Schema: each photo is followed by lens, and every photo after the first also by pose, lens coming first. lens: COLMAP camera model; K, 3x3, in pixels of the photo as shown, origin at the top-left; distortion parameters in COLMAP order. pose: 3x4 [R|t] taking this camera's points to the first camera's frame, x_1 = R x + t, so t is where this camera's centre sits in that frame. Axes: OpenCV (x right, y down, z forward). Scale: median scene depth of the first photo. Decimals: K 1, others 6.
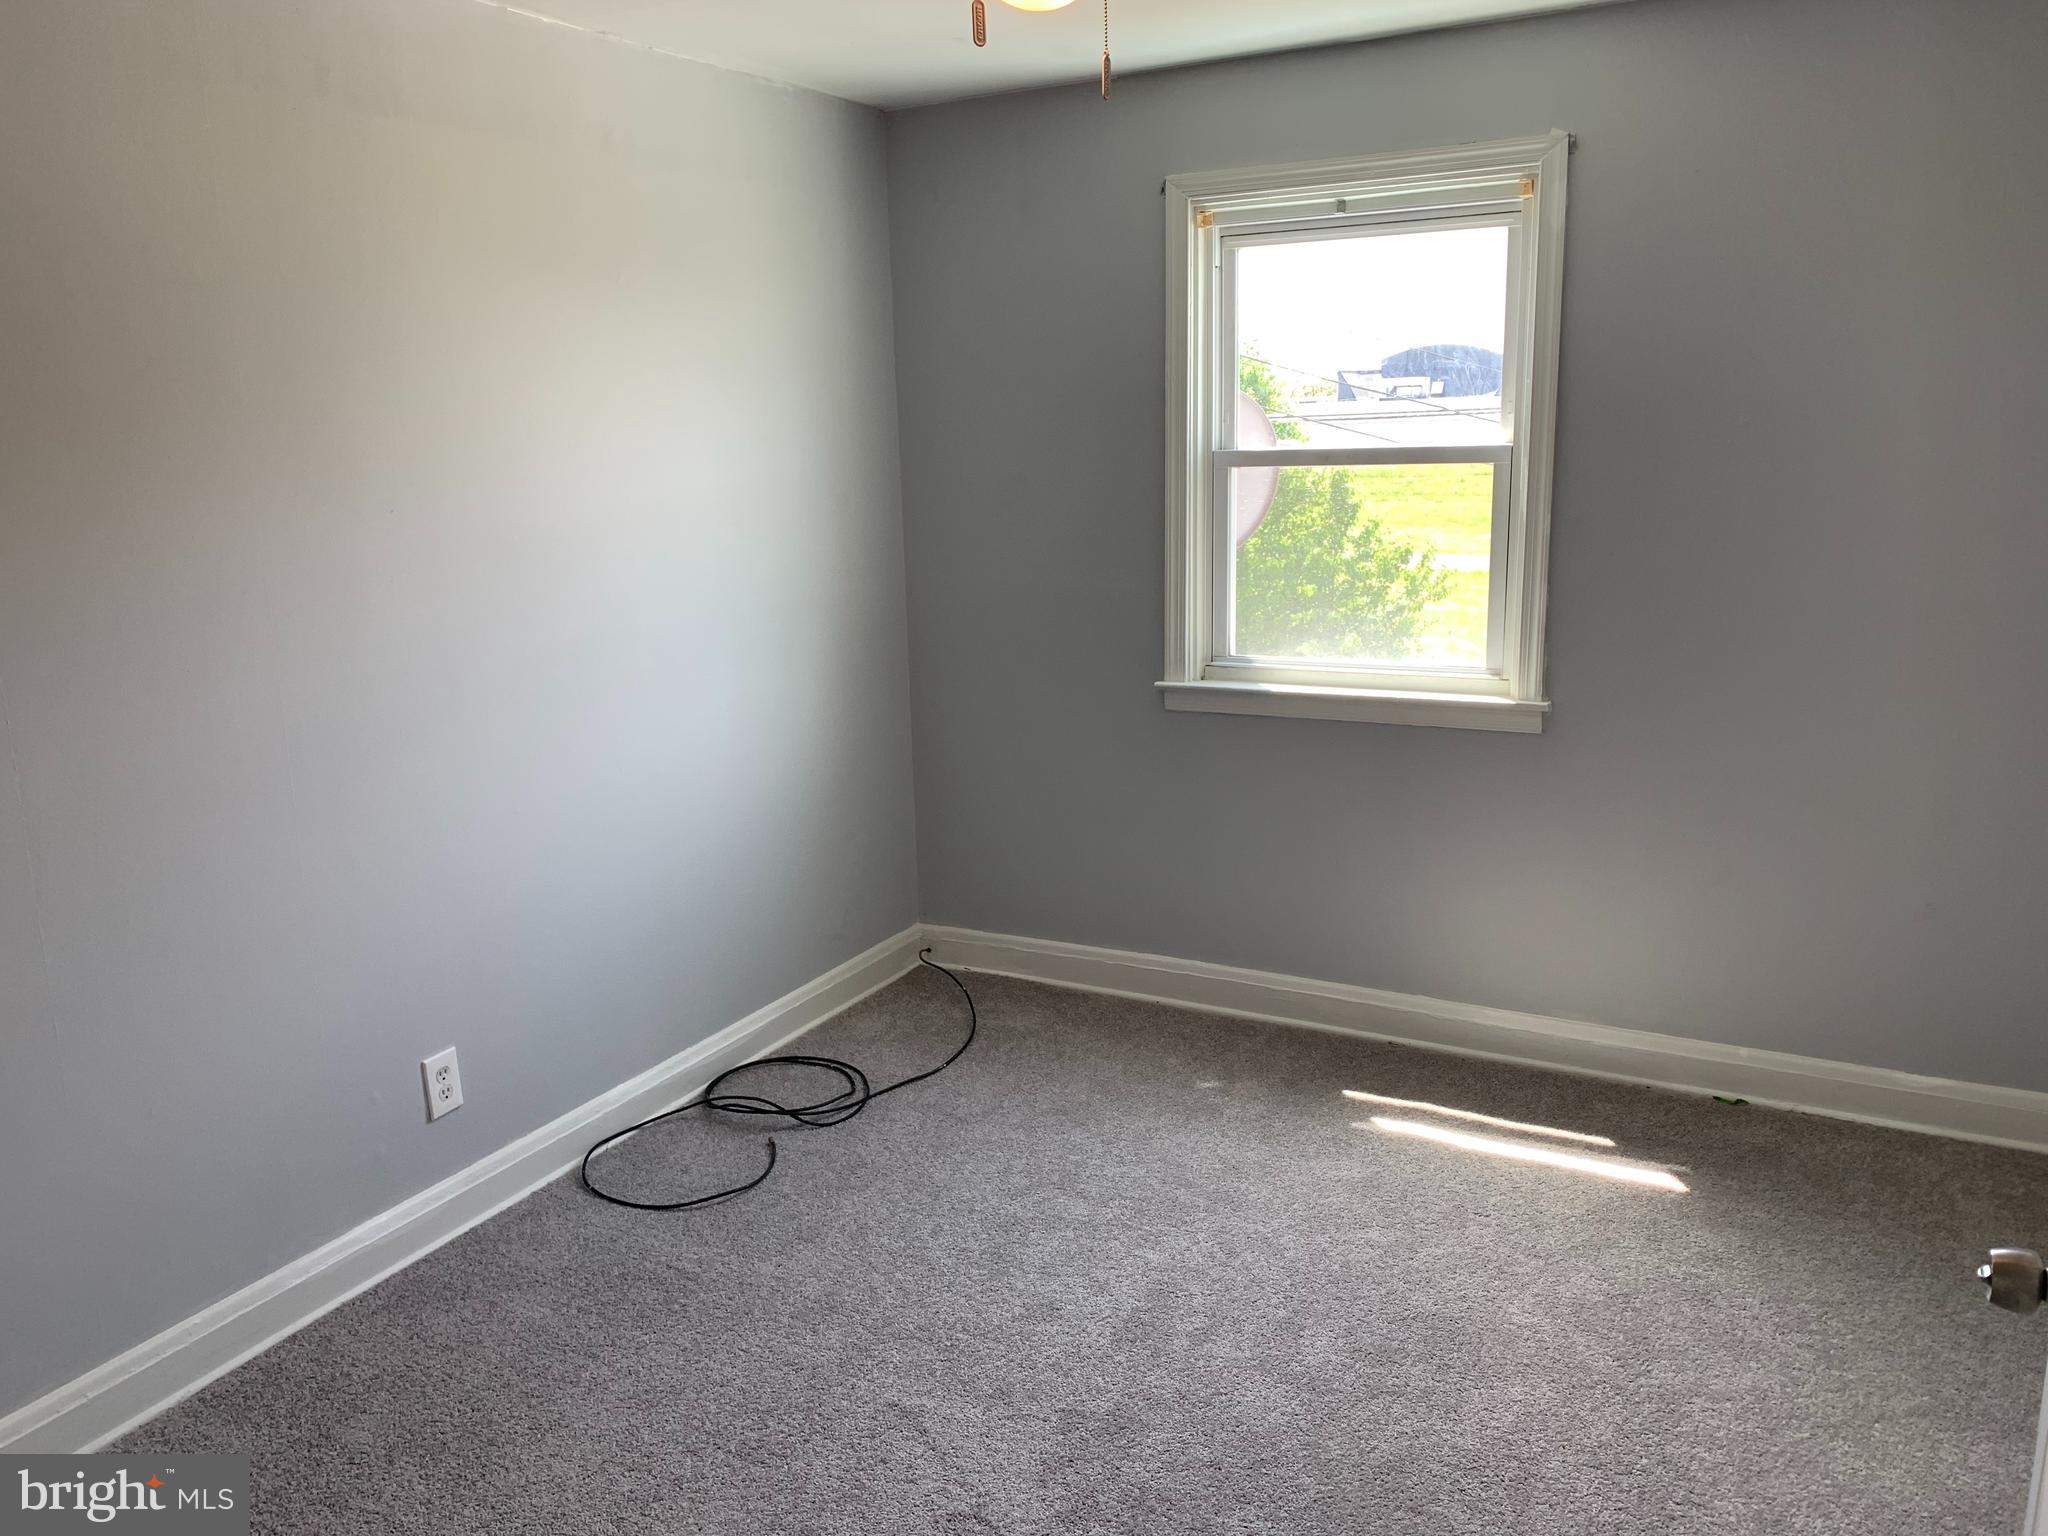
lens RADIAL K [[1577.2, 0, 1024.0], [0, 1577.2, 768.0], [0, 0, 1]] dist [0.123050, -0.289322]
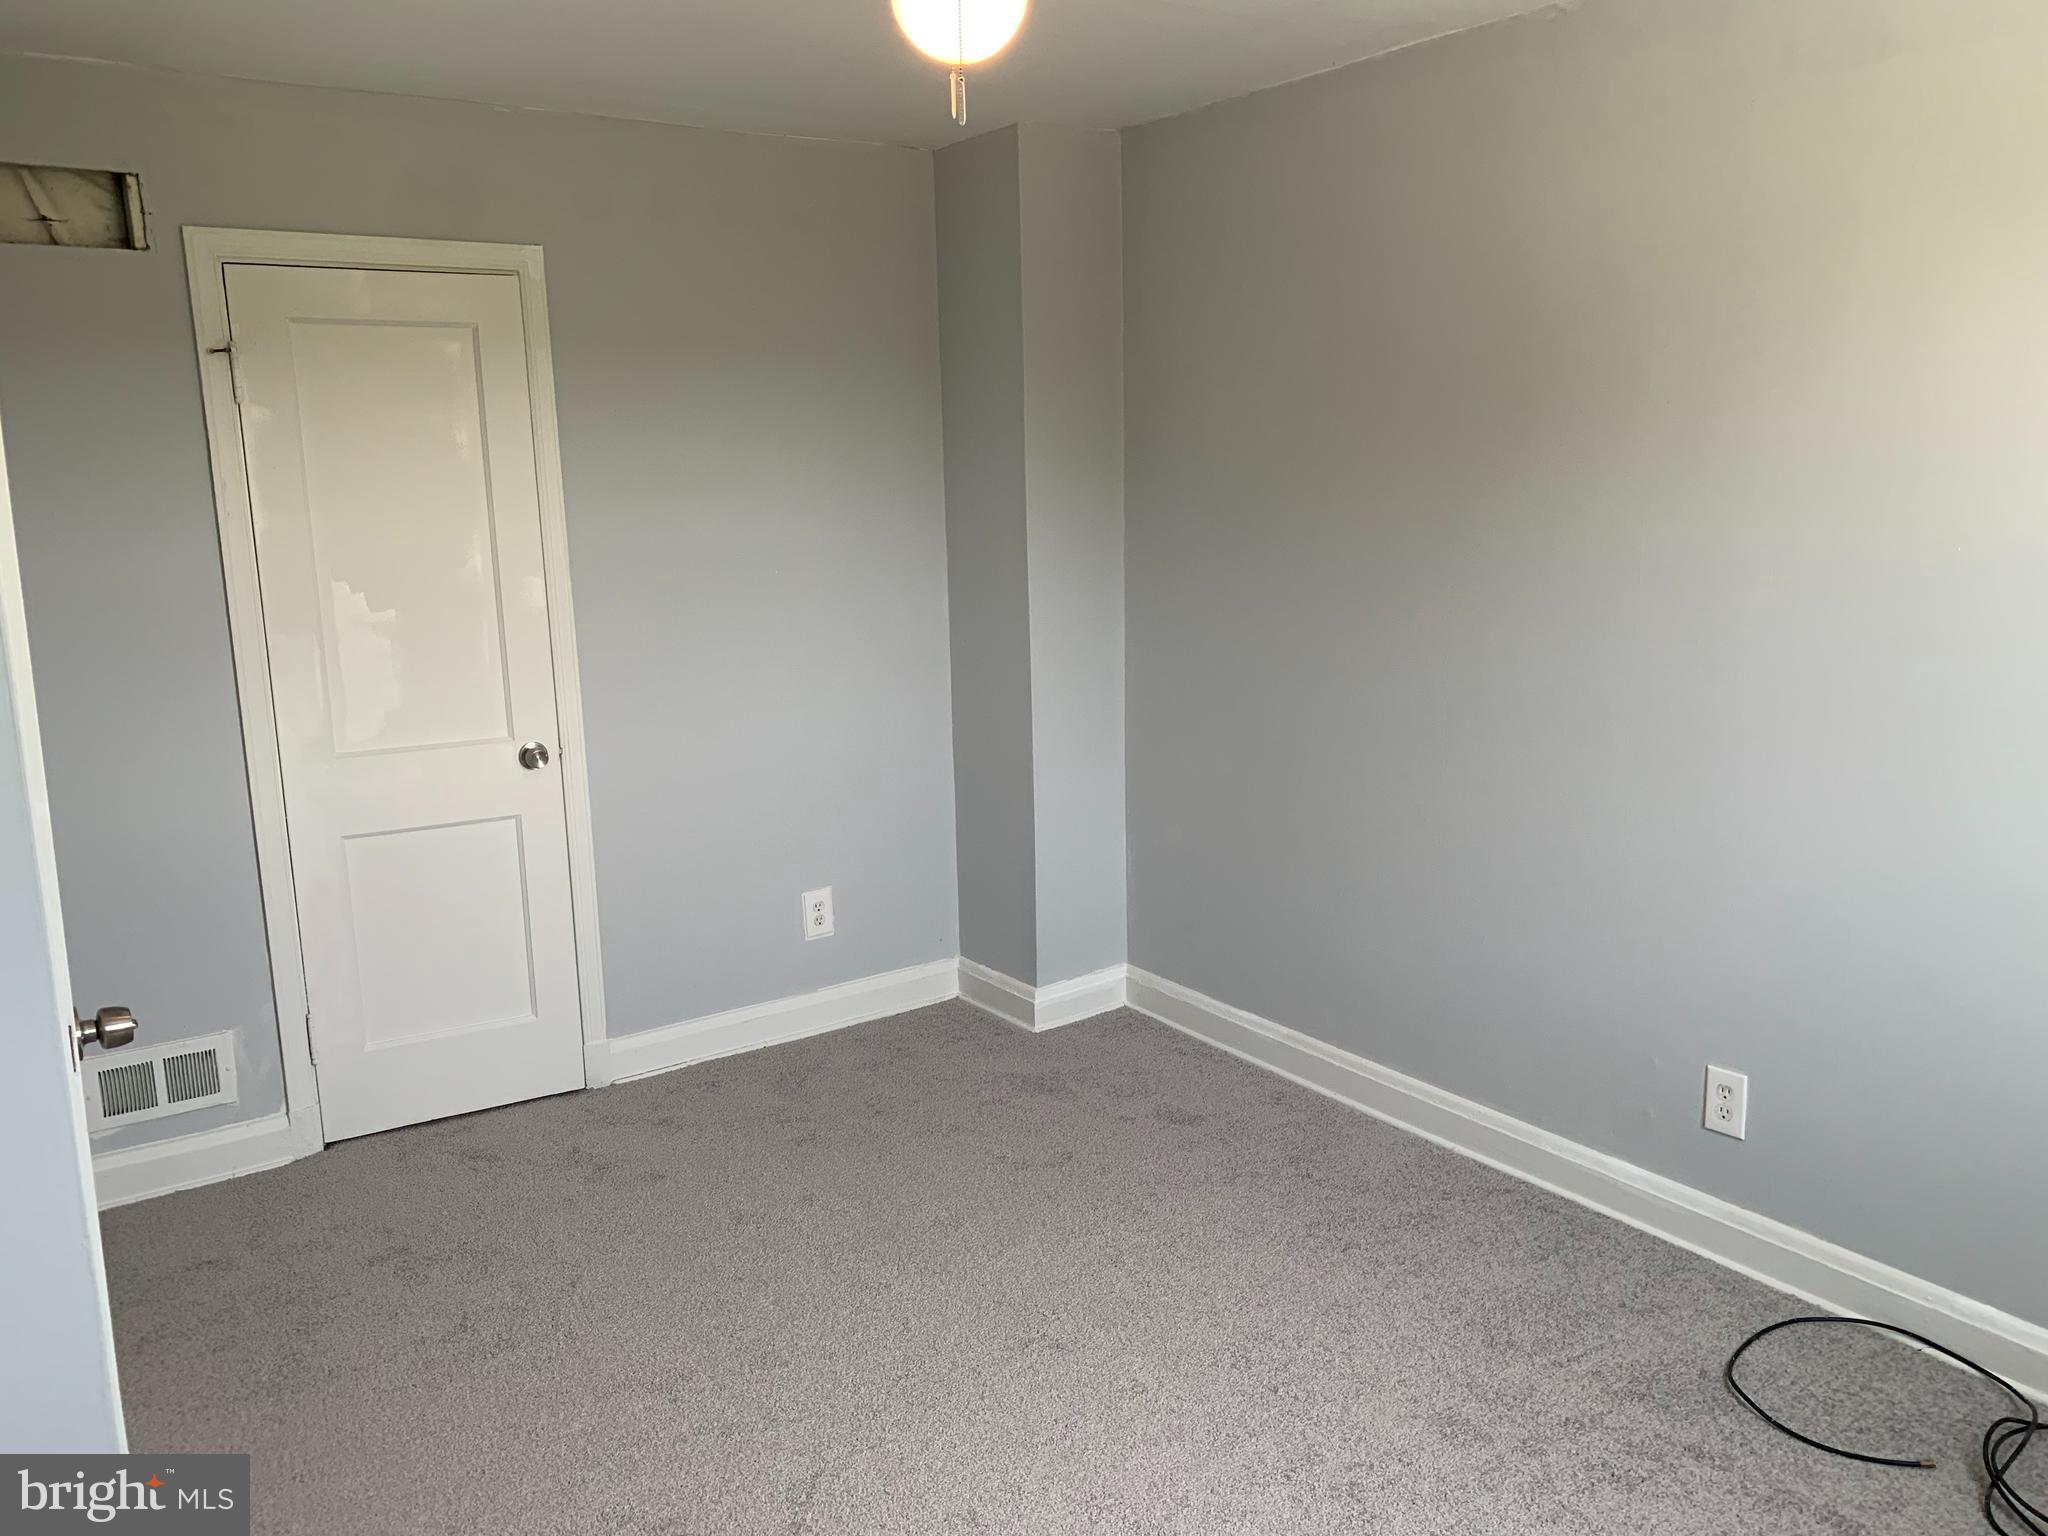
lens RADIAL K [[1577.2, 0, 1024.0], [0, 1577.2, 768.0], [0, 0, 1]] dist [0.123050, -0.289322]
pose [[-0.459851, 0.208141, -0.863258, 0.607879], [-0.159098, 0.937100, 0.310695, -0.217814], [0.873628, 0.280216, -0.397811, 0.959743]]
